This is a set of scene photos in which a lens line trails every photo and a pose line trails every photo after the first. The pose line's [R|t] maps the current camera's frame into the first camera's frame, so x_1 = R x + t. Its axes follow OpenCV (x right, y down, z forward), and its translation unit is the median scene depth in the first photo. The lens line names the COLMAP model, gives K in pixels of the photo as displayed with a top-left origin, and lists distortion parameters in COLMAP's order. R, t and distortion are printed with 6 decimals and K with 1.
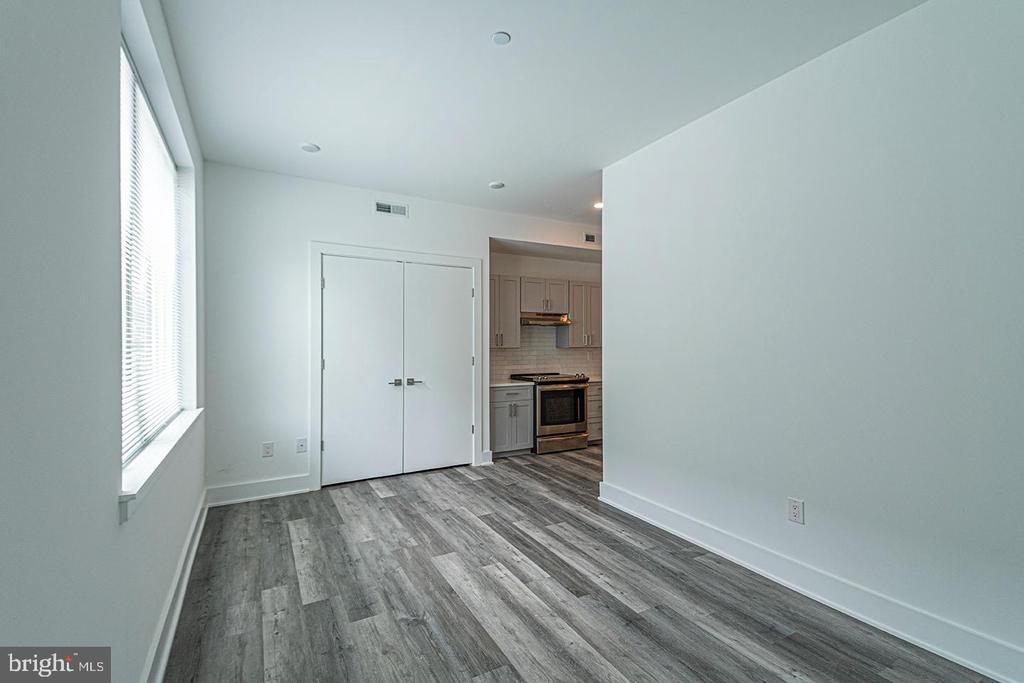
lens RADIAL K [[433.6, 0, 509.2], [0, 433.6, 334.4], [0, 0, 1]] dist [0.002448, 0.000139]
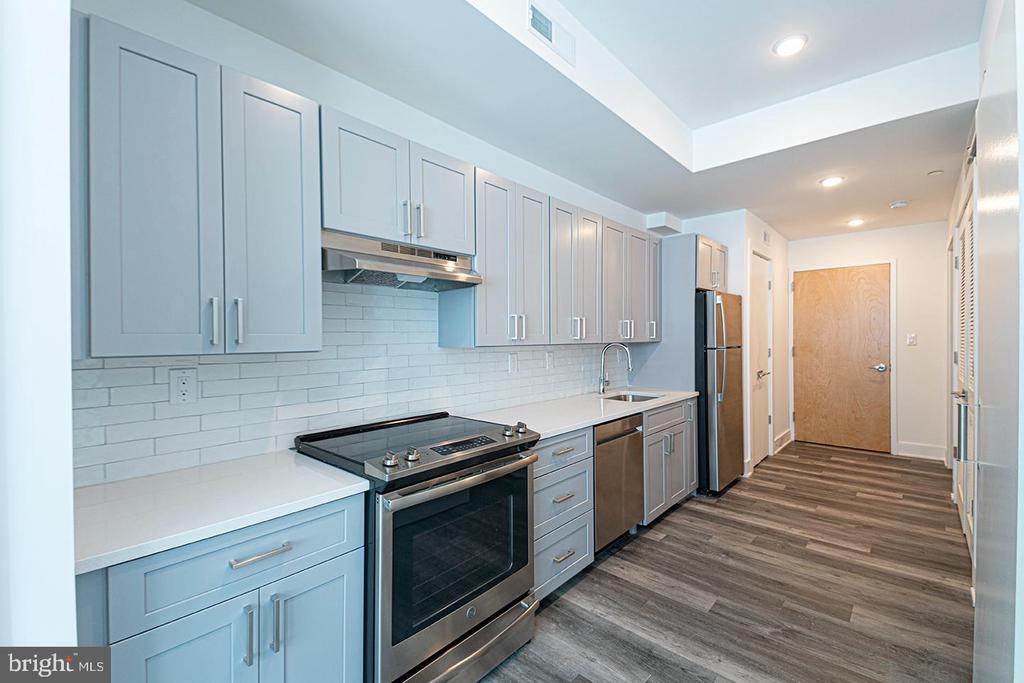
lens RADIAL K [[433.6, 0, 509.2], [0, 433.6, 334.4], [0, 0, 1]] dist [0.002448, 0.000139]
pose [[0.953307, -0.001348, 0.301999, 0.117930], [-0.003918, 0.999851, 0.016831, 0.029731], [-0.301977, -0.017229, 0.953160, 1.410114]]
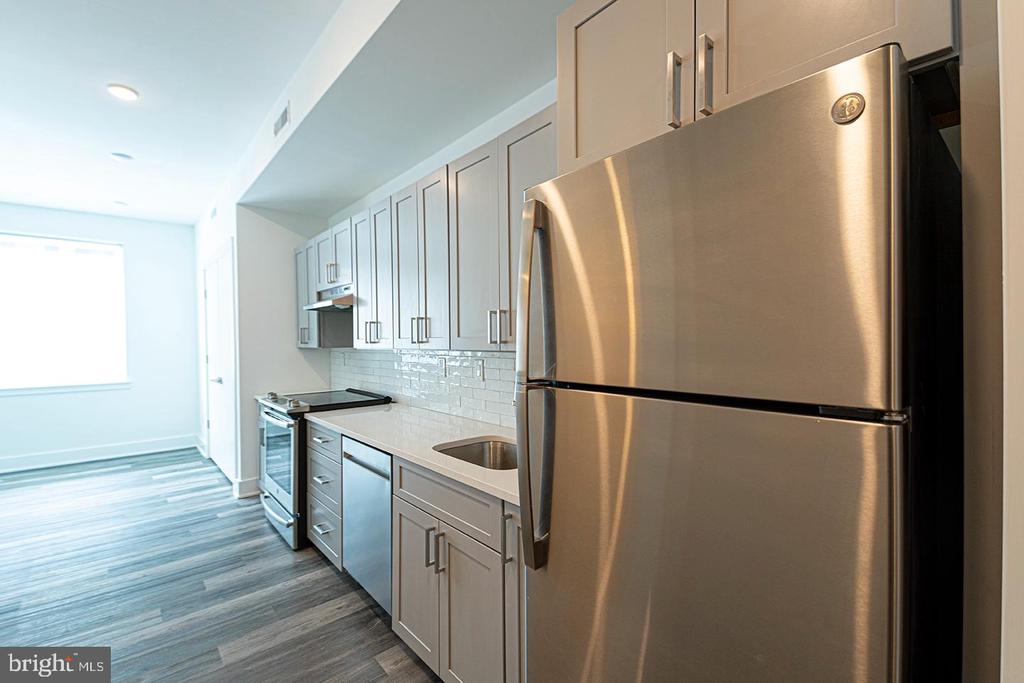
lens RADIAL K [[455.7, 0, 516.5], [0, 455.7, 342.7], [0, 0, 1]] dist [0.061643, -0.031740]
pose [[0.196016, 0.007443, -0.980572, 1.531304], [0.034100, 0.999315, 0.014402, 0.056904], [0.980008, -0.036261, 0.195628, 2.383693]]
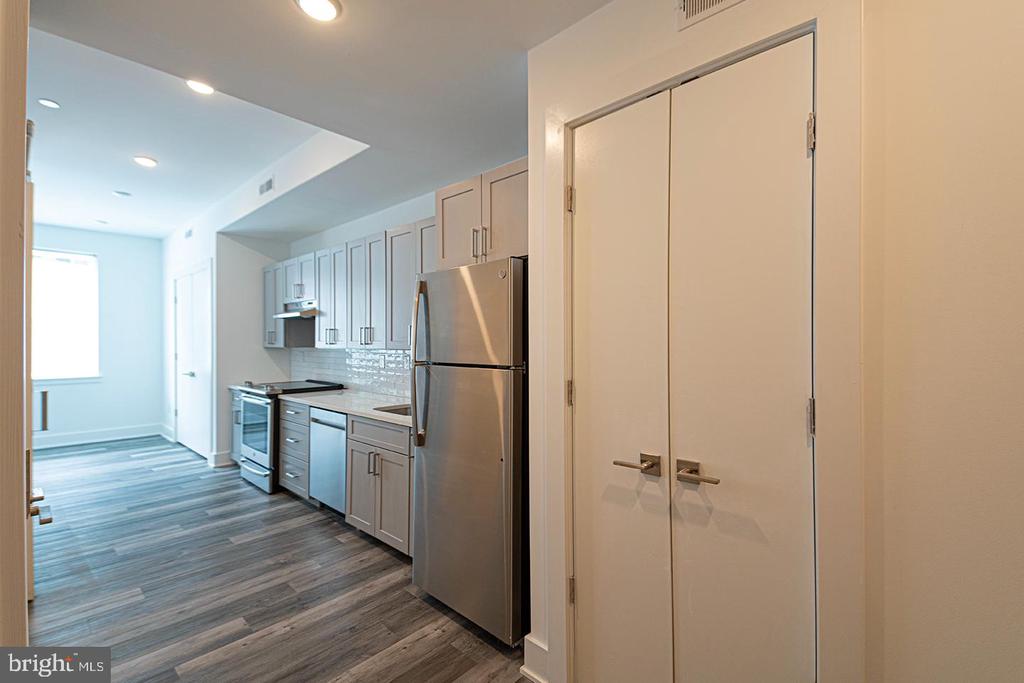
lens RADIAL K [[455.7, 0, 516.5], [0, 455.7, 342.7], [0, 0, 1]] dist [0.061643, -0.031740]
pose [[0.300058, 0.003203, -0.953916, 2.031343], [0.021764, 0.999711, 0.010203, 0.054879], [0.953673, -0.023822, 0.299901, 2.390954]]
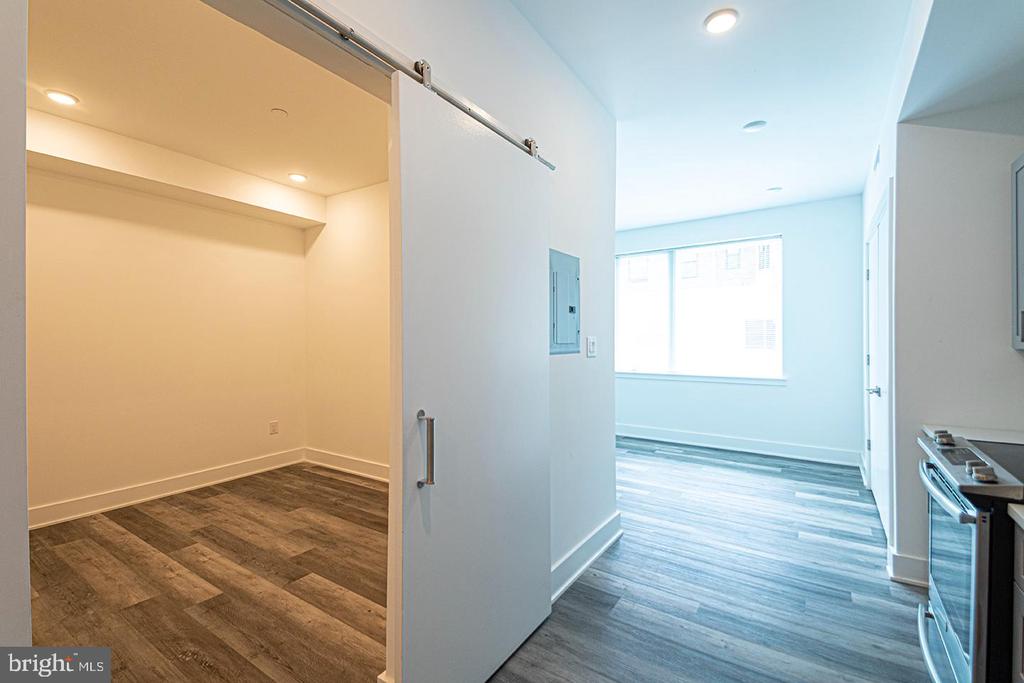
lens RADIAL K [[438.1, 0, 517.6], [0, 438.1, 341.0], [0, 0, 1]] dist [0.090877, -0.043697]
pose [[-0.894111, 0.005329, -0.447813, 1.027876], [0.014311, 0.999759, -0.016675, 0.055876], [0.447616, -0.021318, -0.893972, 2.299667]]
